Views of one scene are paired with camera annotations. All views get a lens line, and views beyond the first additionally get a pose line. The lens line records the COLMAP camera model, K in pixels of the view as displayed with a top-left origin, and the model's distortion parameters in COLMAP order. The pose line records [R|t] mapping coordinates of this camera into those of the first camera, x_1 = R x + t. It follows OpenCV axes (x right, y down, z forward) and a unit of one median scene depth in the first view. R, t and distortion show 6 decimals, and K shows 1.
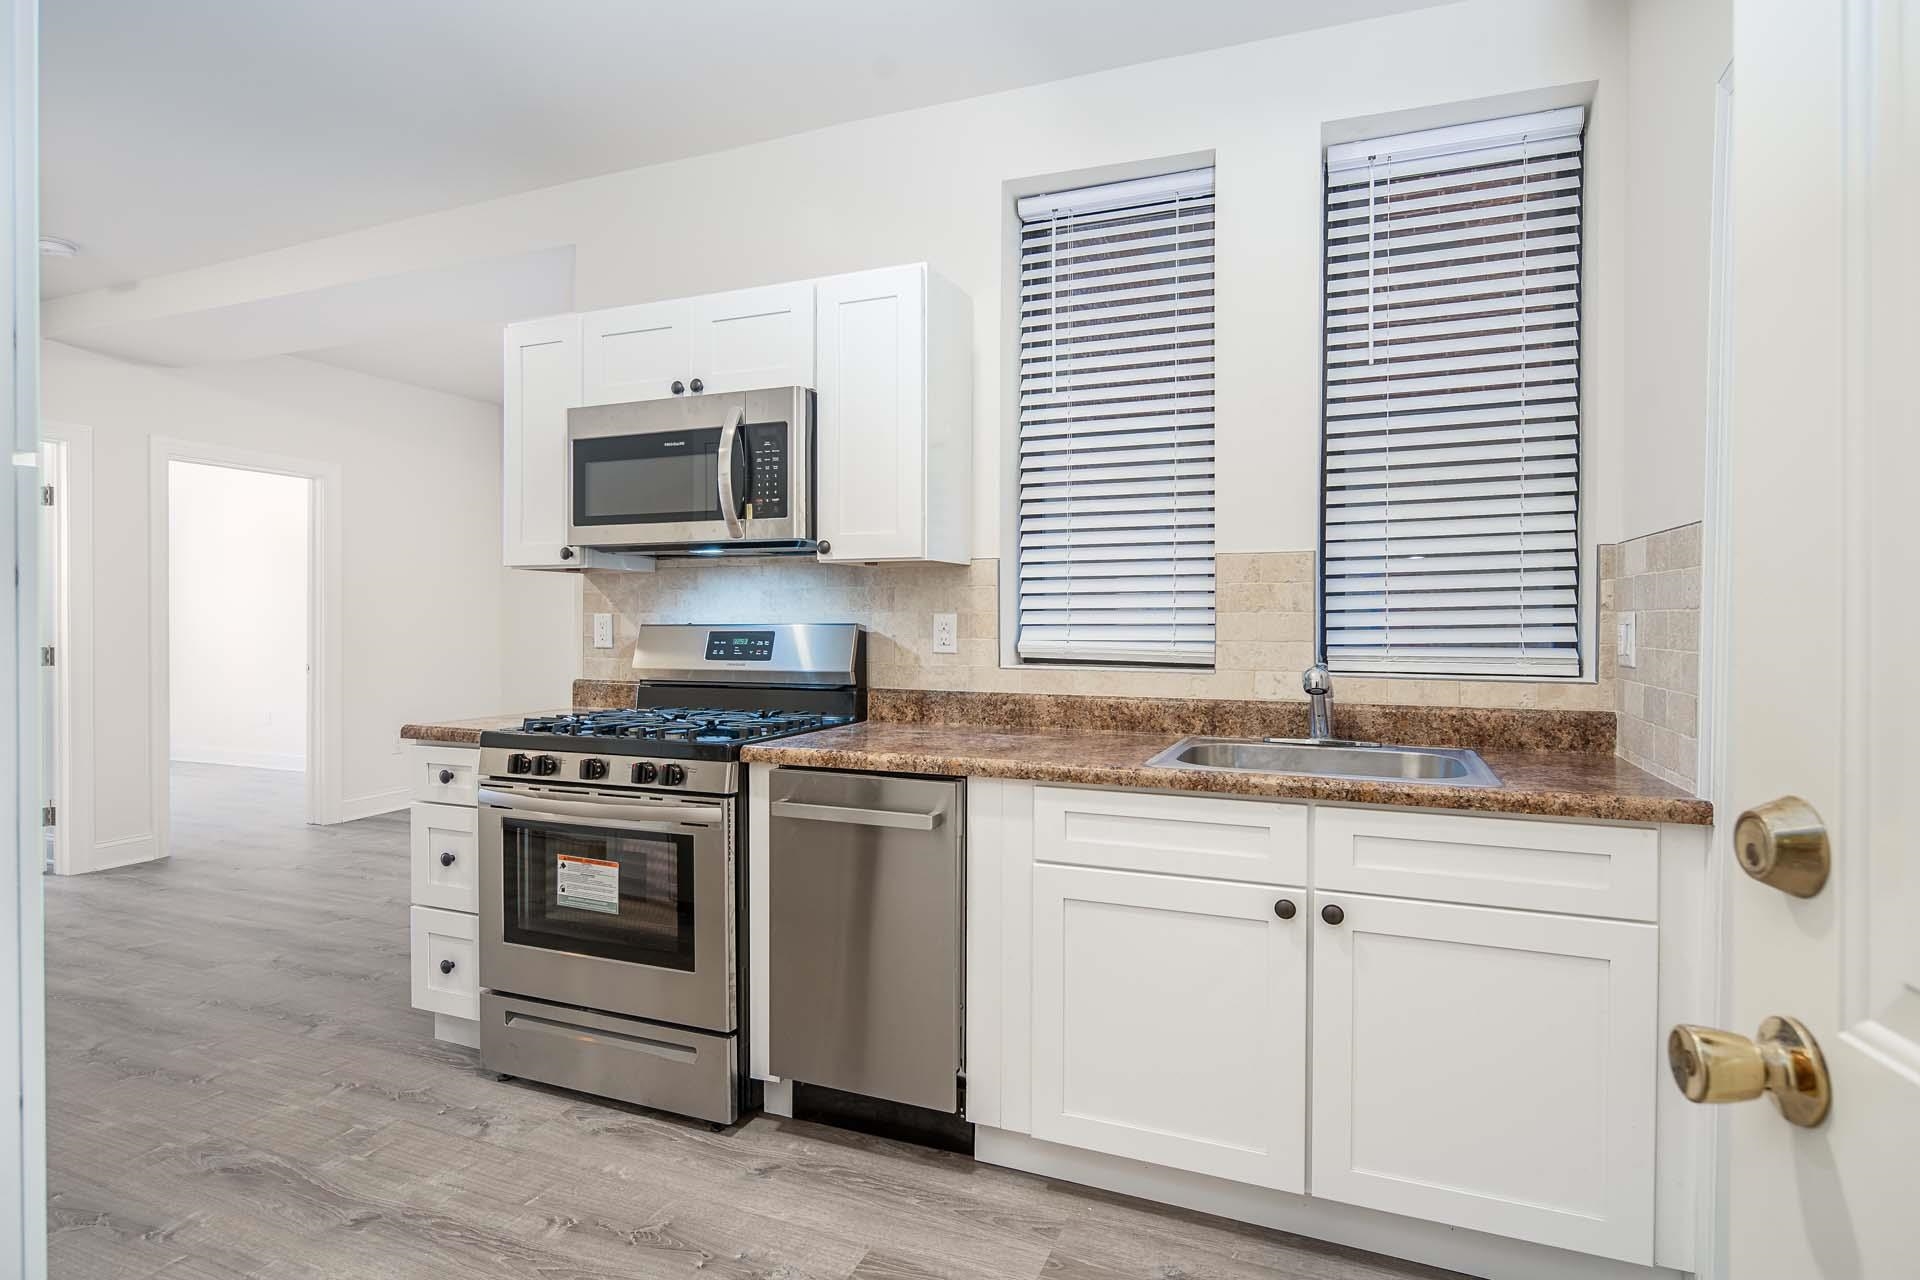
lens RADIAL K [[950.1, 0, 1013.0], [0, 950.1, 629.7], [0, 0, 1]] dist [-0.000342, -0.000944]
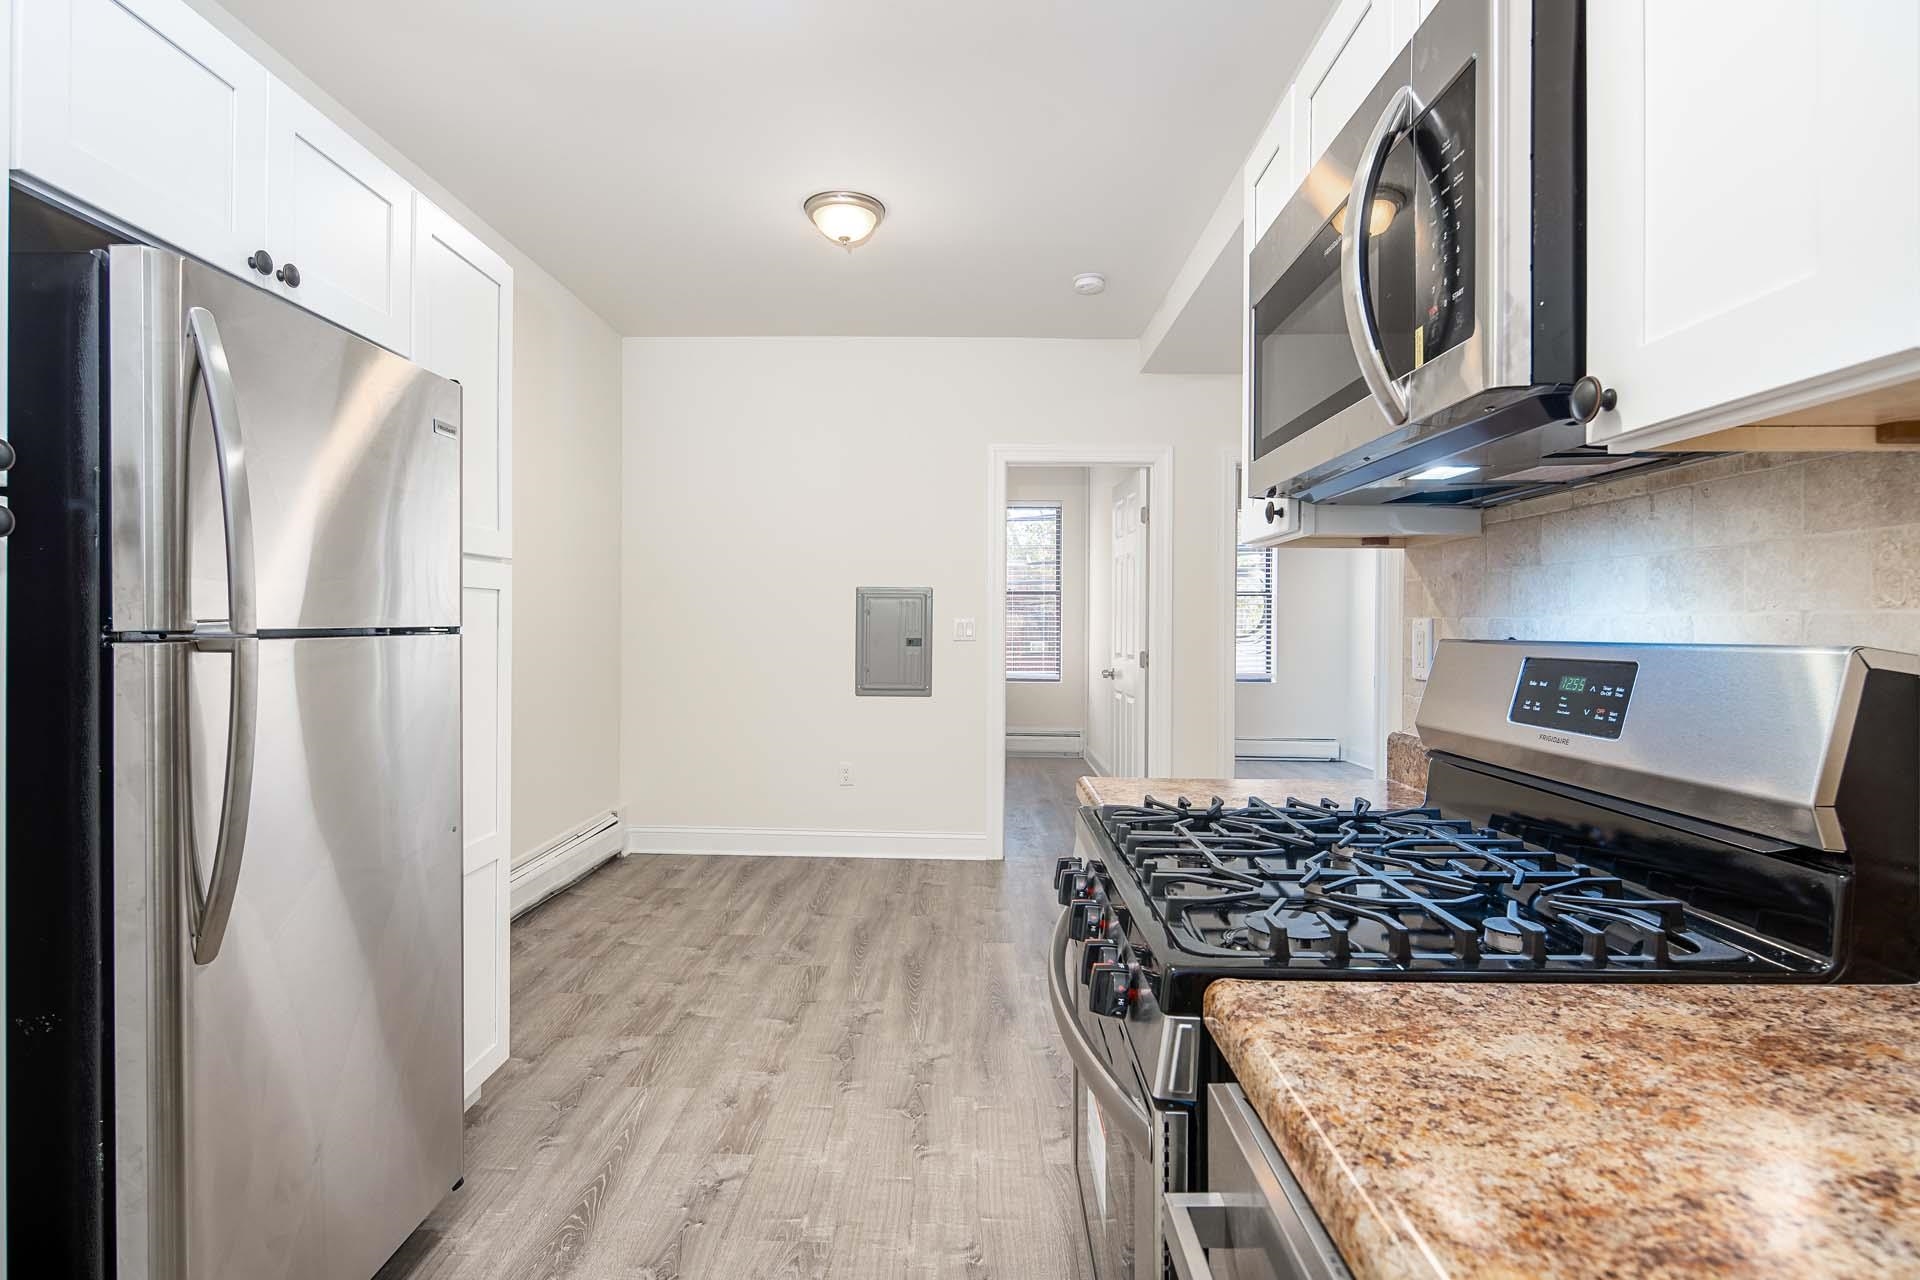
lens RADIAL K [[1014.0, 0, 969.5], [0, 1014.0, 624.8], [0, 0, 1]] dist [0.002351, -0.000189]
pose [[0.334905, 0.000256, -0.942252, 0.042529], [-0.010604, 0.999938, -0.003497, -0.009519], [0.942192, 0.011163, 0.334887, 0.649354]]
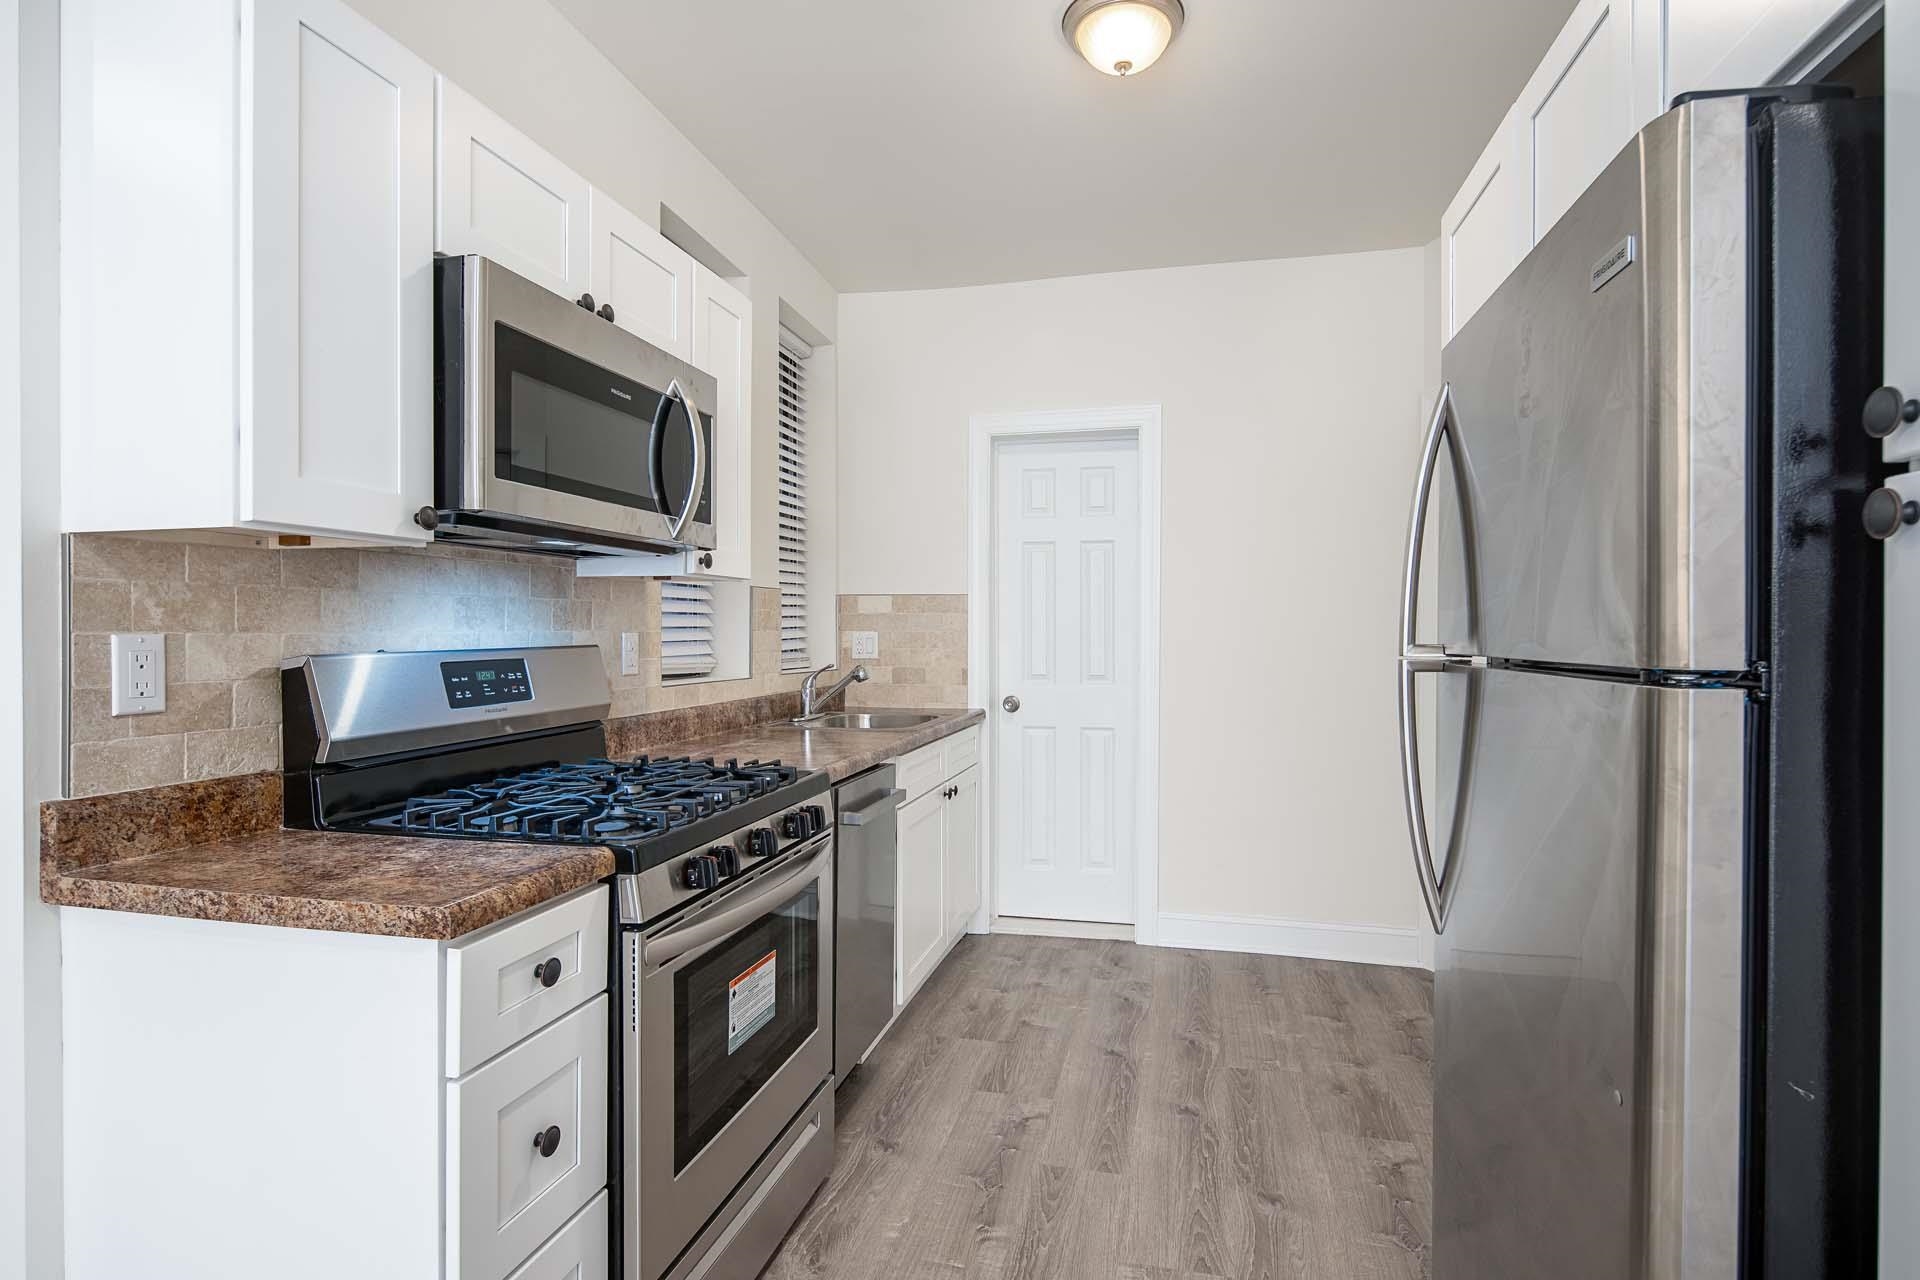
lens RADIAL K [[957.1, 0, 964.0], [0, 957.1, 633.8], [0, 0, 1]] dist [-0.000044, -0.001034]
pose [[-0.114397, -0.007815, 0.993404, -1.051342], [0.005099, 0.999951, 0.008454, -0.021881], [-0.993422, 0.006032, -0.114351, 0.799779]]
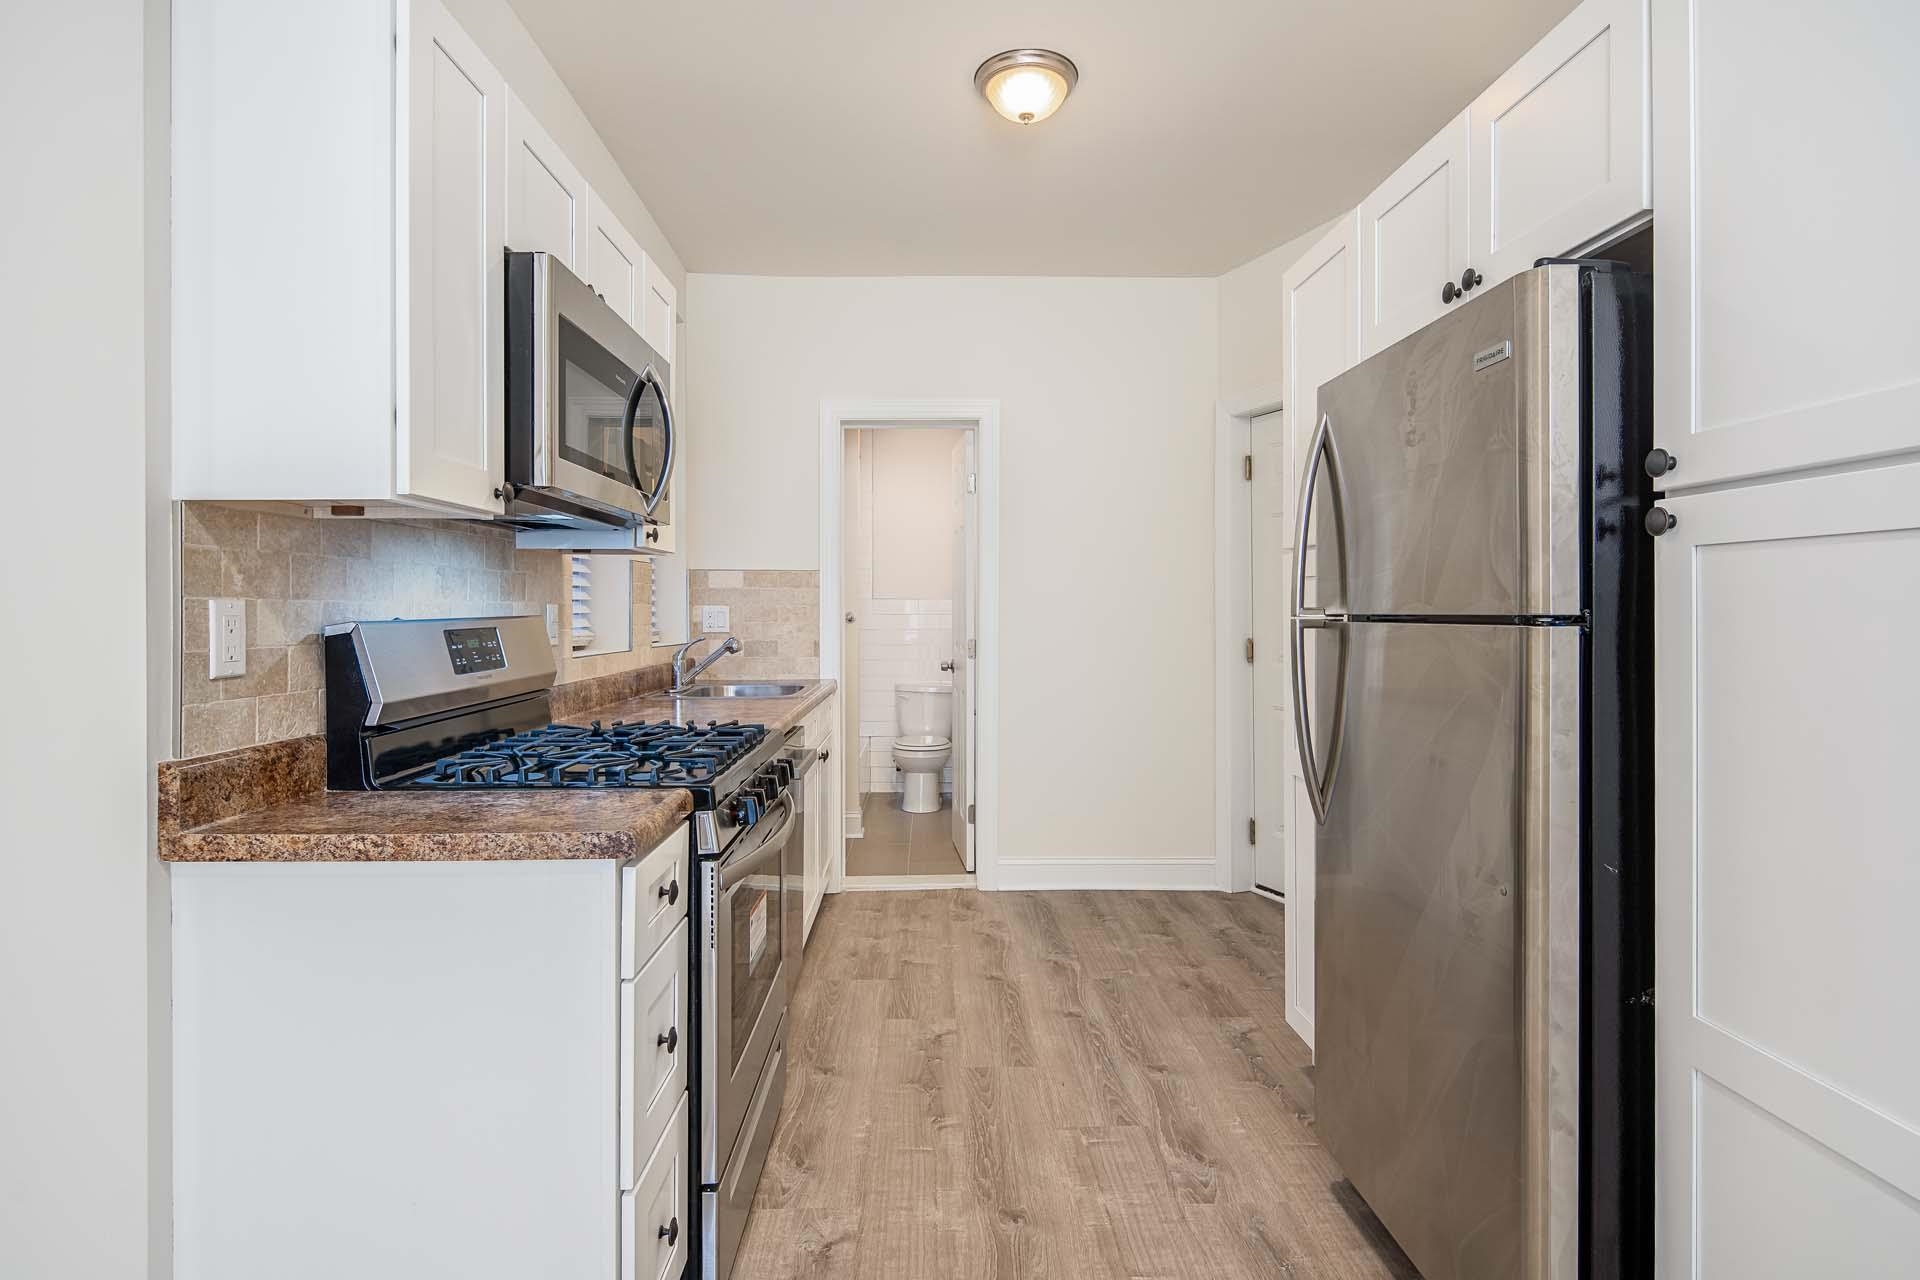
lens RADIAL K [[971.4, 0, 946.9], [0, 971.4, 607.9], [0, 0, 1]] dist [0.000441, 0.000517]
pose [[-0.356332, -0.002145, 0.934357, -1.129598], [0.007003, 0.999963, 0.004966, -0.015161], [-0.934333, 0.008313, -0.356304, 0.996592]]
